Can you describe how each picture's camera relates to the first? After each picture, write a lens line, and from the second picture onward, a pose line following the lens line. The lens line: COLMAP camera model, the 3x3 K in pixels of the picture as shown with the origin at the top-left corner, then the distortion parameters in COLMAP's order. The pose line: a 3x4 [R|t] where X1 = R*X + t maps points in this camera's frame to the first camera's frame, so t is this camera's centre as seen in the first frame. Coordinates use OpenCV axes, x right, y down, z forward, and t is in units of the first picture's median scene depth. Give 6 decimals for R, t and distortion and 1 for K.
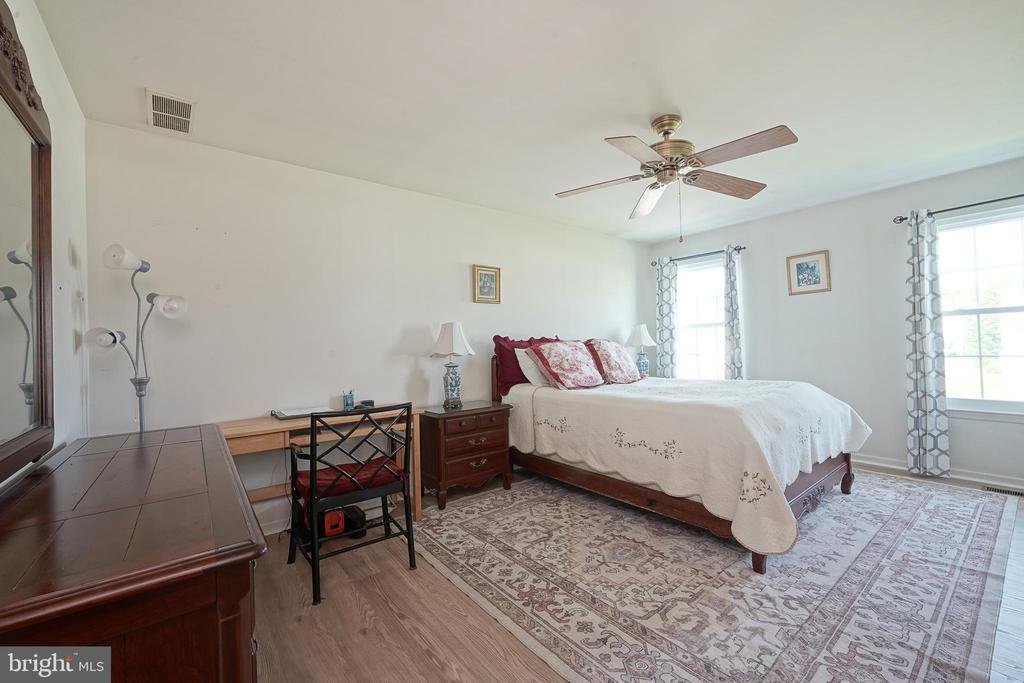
lens RADIAL K [[416.3, 0, 522.0], [0, 416.3, 338.0], [0, 0, 1]] dist [-0.002868, 0.000505]
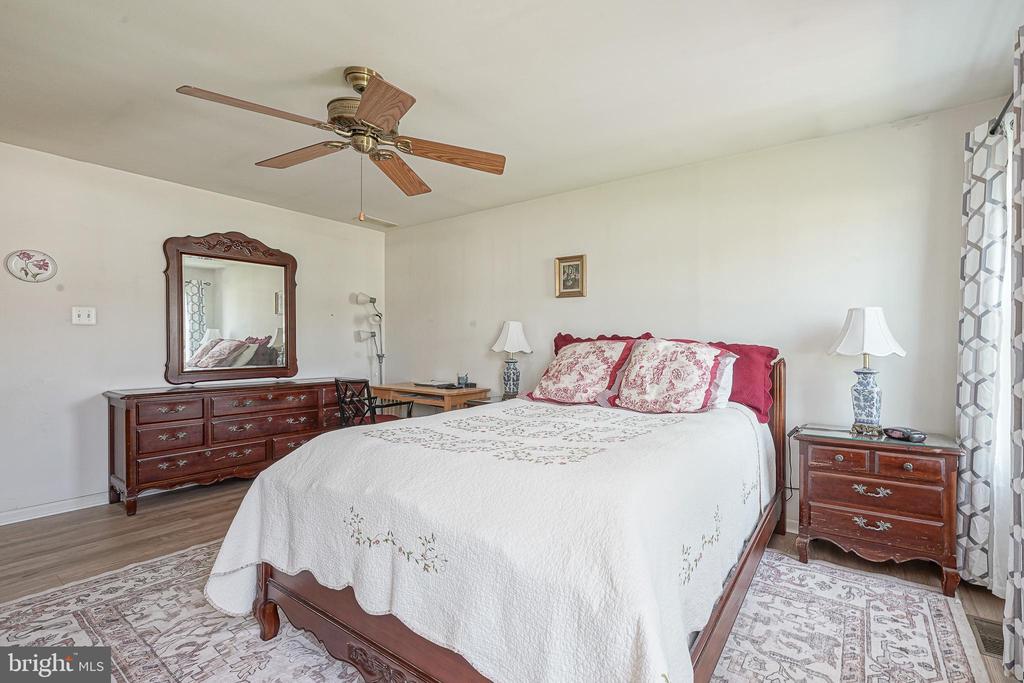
lens RADIAL K [[400.5, 0, 509.3], [0, 400.5, 342.9], [0, 0, 1]] dist [0.000730, -0.000051]
pose [[0.309134, 0.027352, -0.950625, 1.003197], [0.002141, 0.999564, 0.029456, -0.013623], [0.951016, -0.011141, 0.308941, 0.849137]]
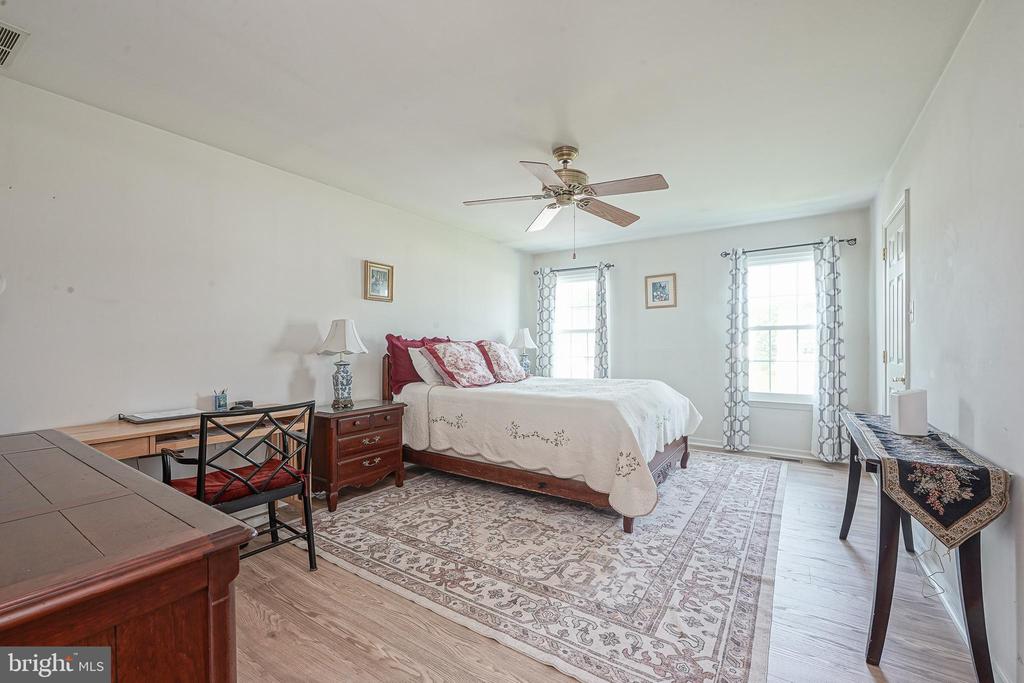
lens RADIAL K [[416.3, 0, 517.4], [0, 416.3, 347.0], [0, 0, 1]] dist [-0.002868, 0.000505]
pose [[0.954773, 0.023476, 0.296407, -0.087561], [-0.029009, 0.999477, 0.014281, 0.002273], [-0.295917, -0.022233, 0.954955, -0.051897]]
